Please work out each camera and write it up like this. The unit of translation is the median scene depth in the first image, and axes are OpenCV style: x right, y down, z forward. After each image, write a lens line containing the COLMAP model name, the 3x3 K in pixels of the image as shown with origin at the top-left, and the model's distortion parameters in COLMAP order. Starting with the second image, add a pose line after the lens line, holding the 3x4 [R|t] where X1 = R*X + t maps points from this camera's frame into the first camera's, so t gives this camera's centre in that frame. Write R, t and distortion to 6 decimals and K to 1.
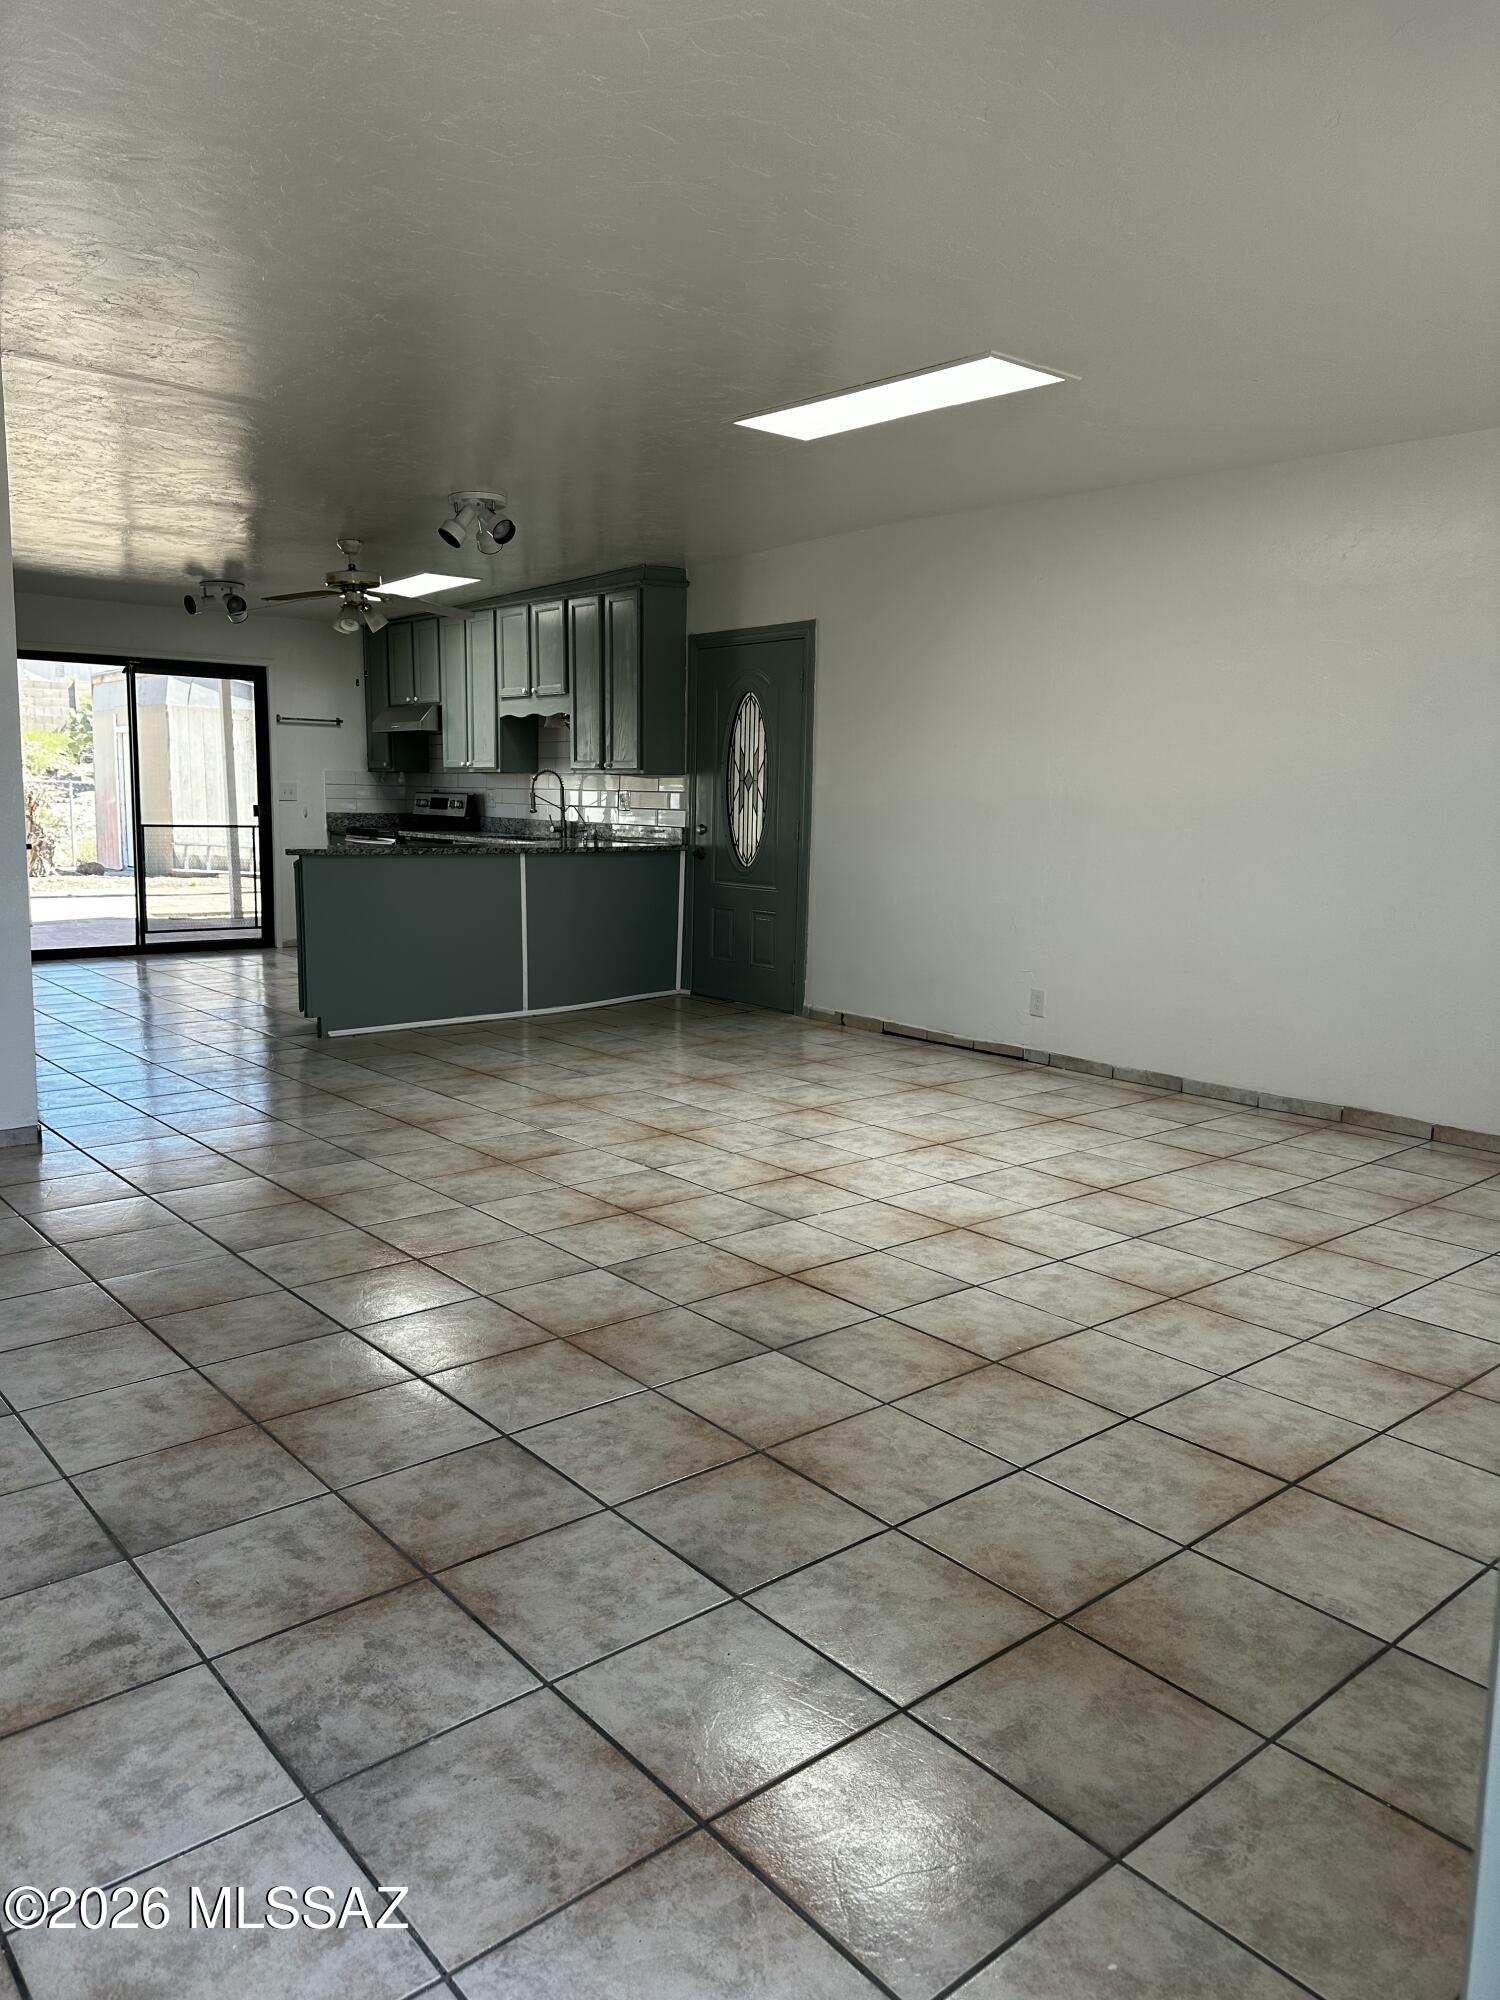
lens RADIAL K [[1399.5, 0, 736.3], [0, 1399.5, 1000.8], [0, 0, 1]] dist [0.159871, -0.286453]
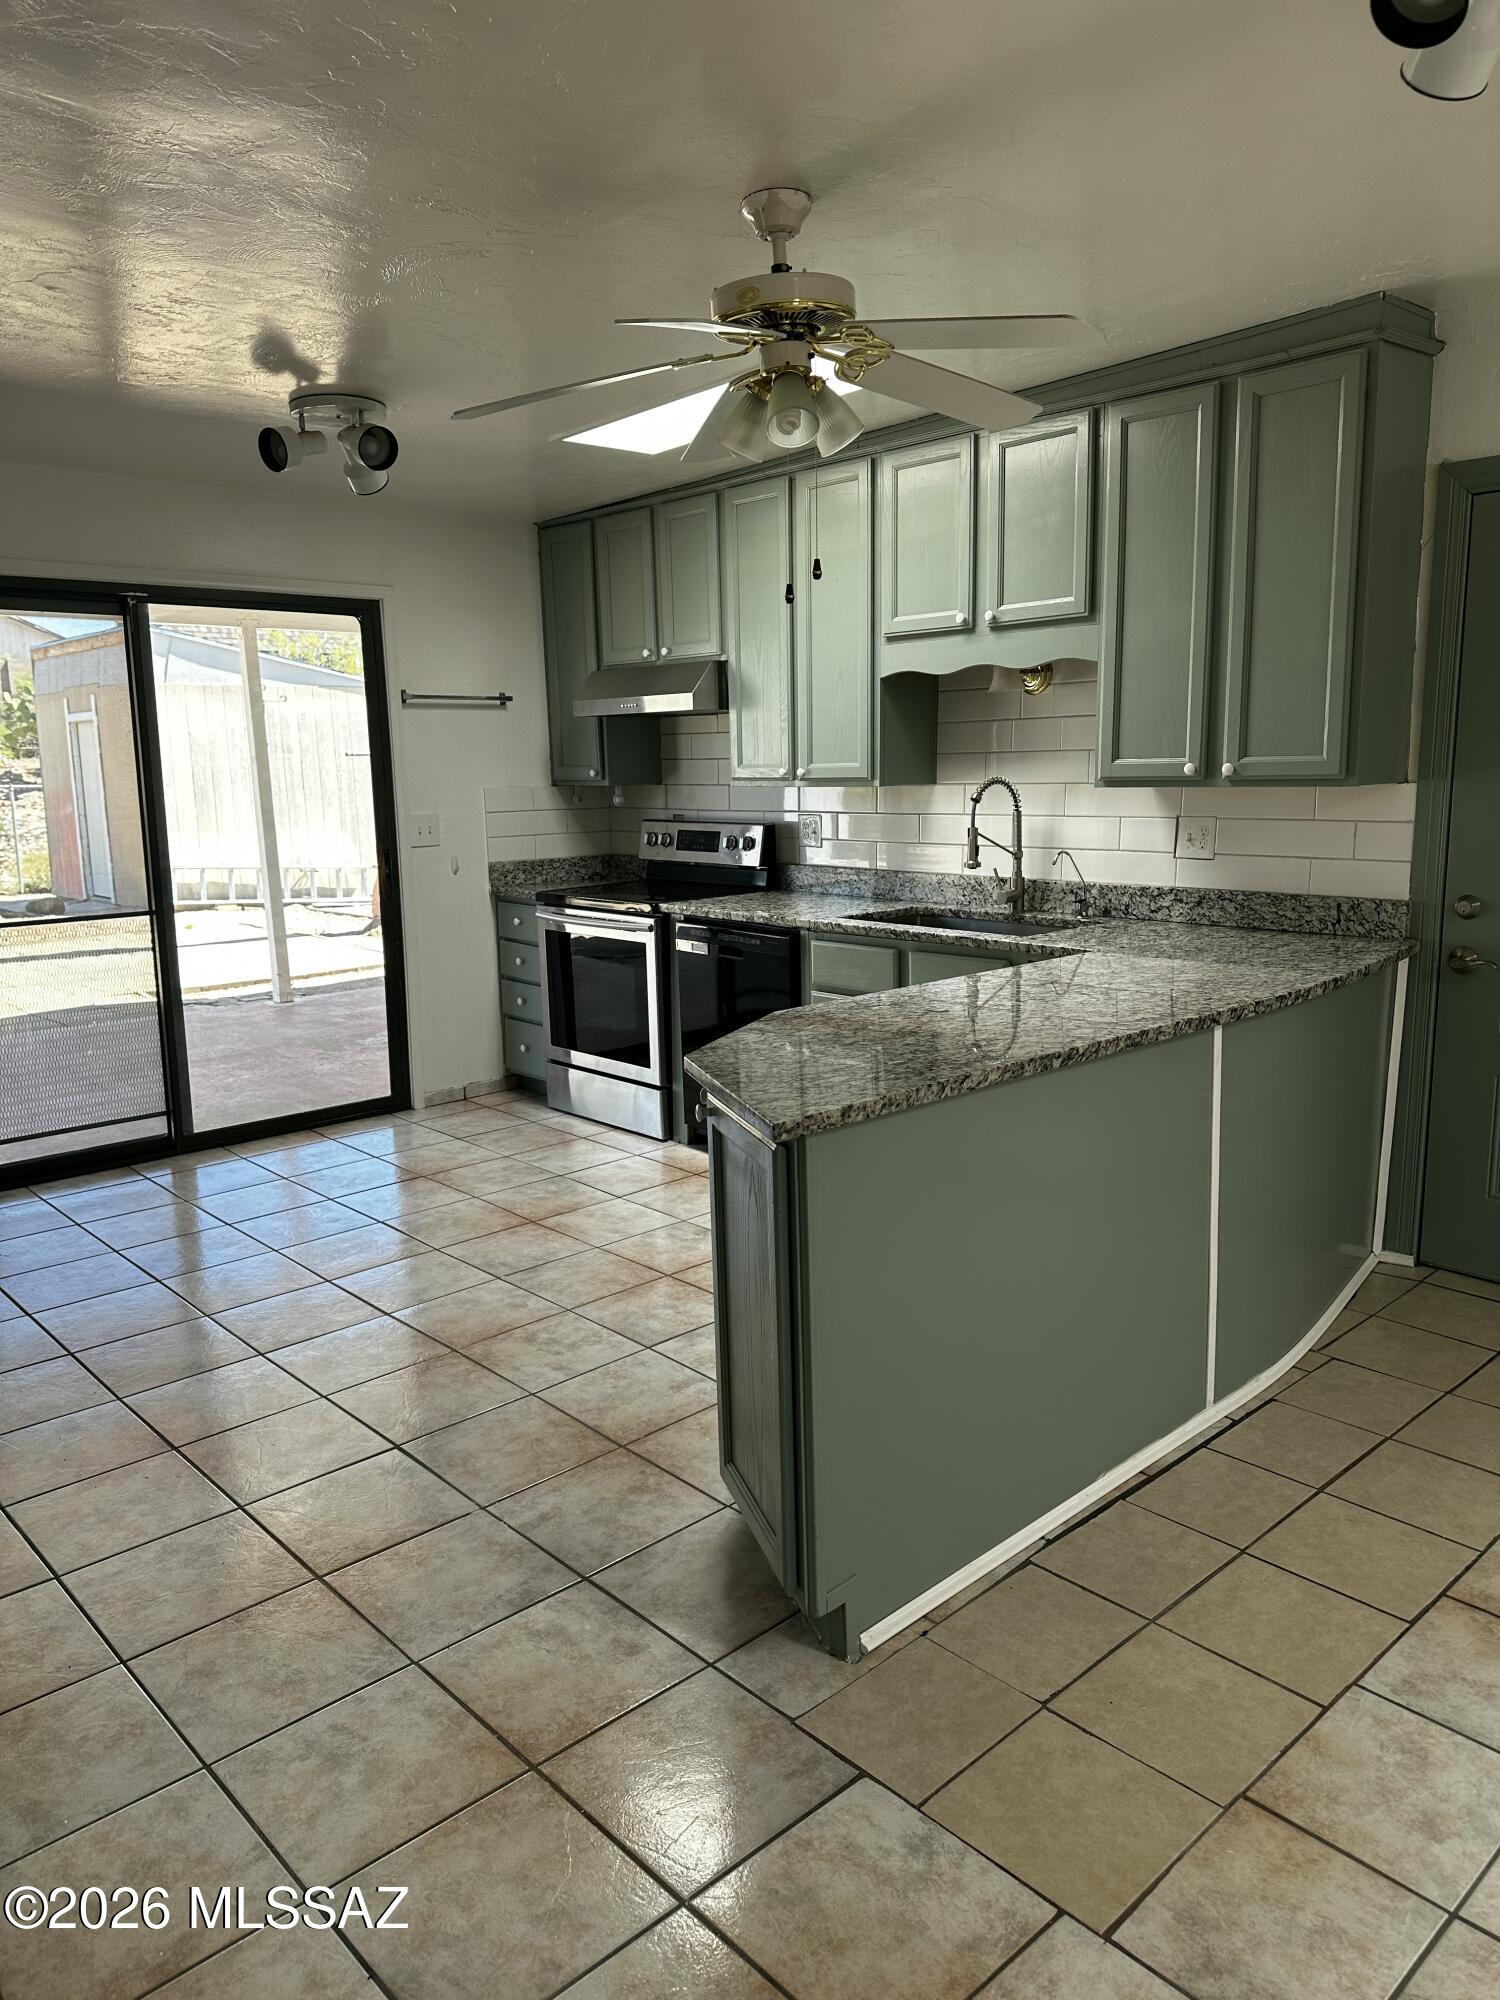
lens RADIAL K [[1399.5, 0, 736.3], [0, 1399.5, 1000.8], [0, 0, 1]] dist [0.159871, -0.286453]
pose [[0.998660, -0.043959, 0.027302, -0.219370], [0.043185, 0.998666, 0.028318, -0.094774], [-0.028510, -0.027101, 0.999226, 0.463745]]
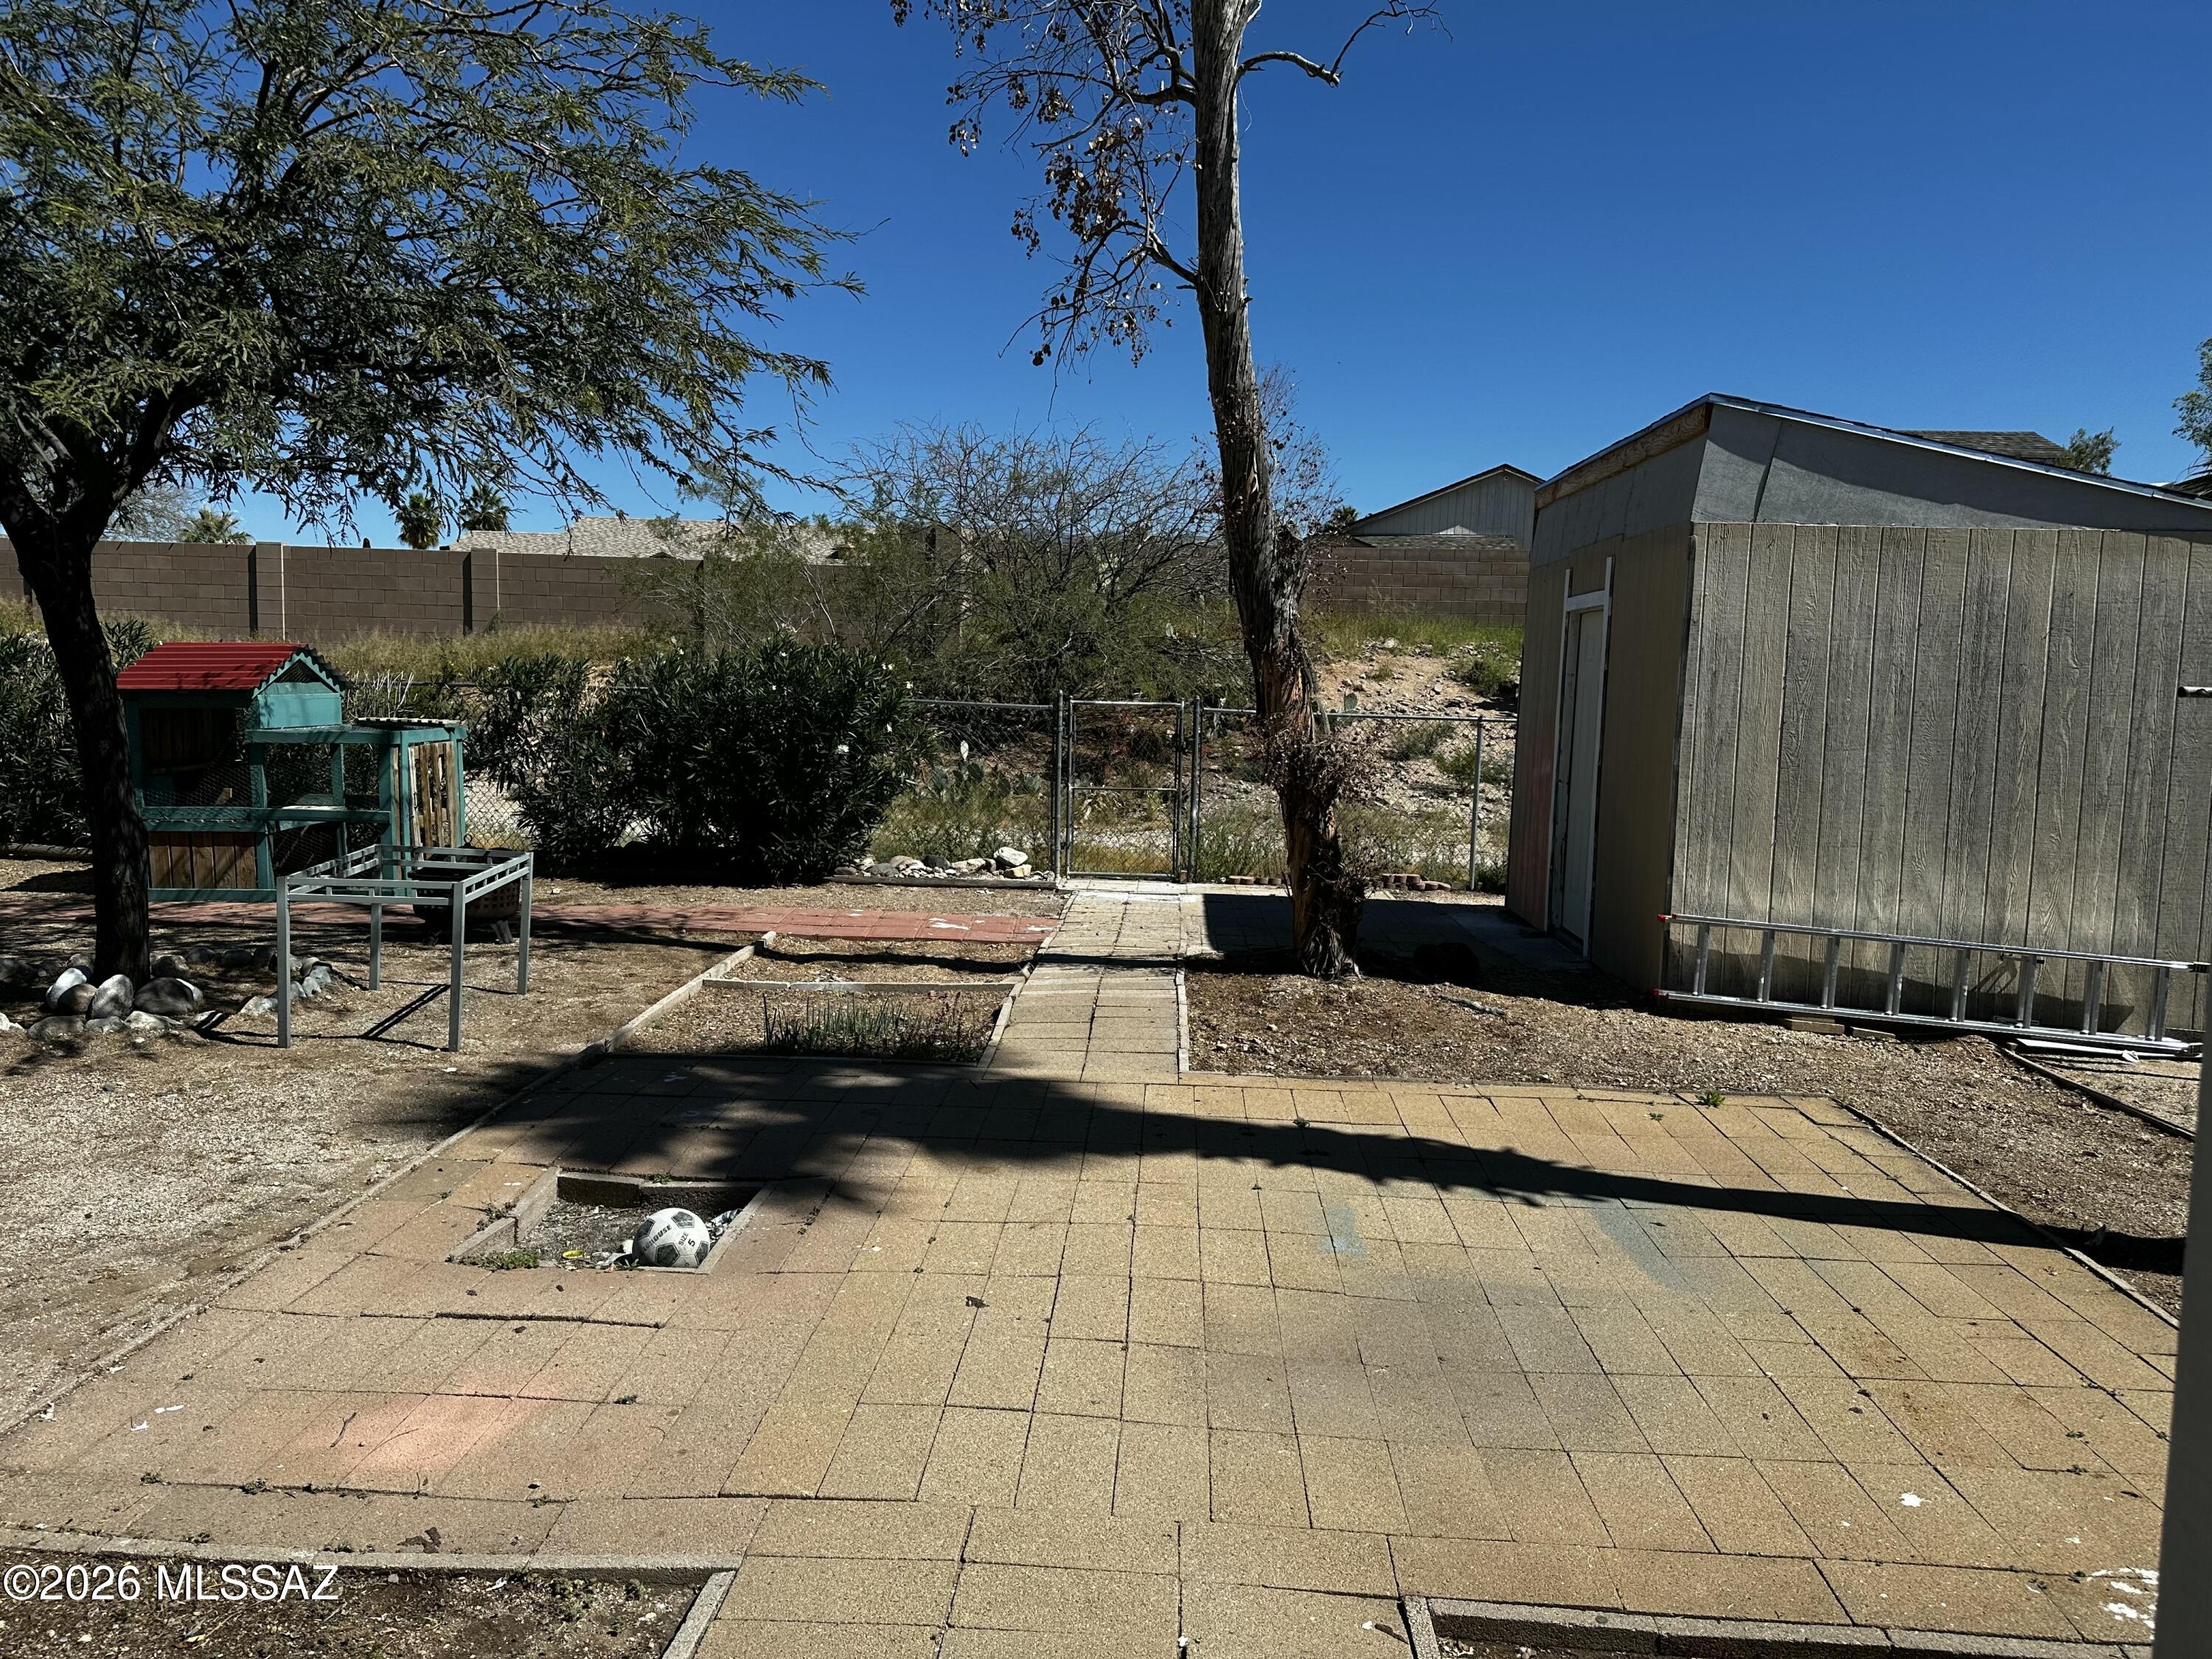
lens RADIAL K [[1547.9, 0, 1106.0], [0, 1547.9, 829.5], [0, 0, 1]] dist [0.159871, -0.286453]
pose [[0.731708, 0.066153, -0.678401, -0.459689], [-0.111351, 0.993510, -0.023221, -0.210264], [0.672461, 0.092532, 0.734325, 1.215398]]
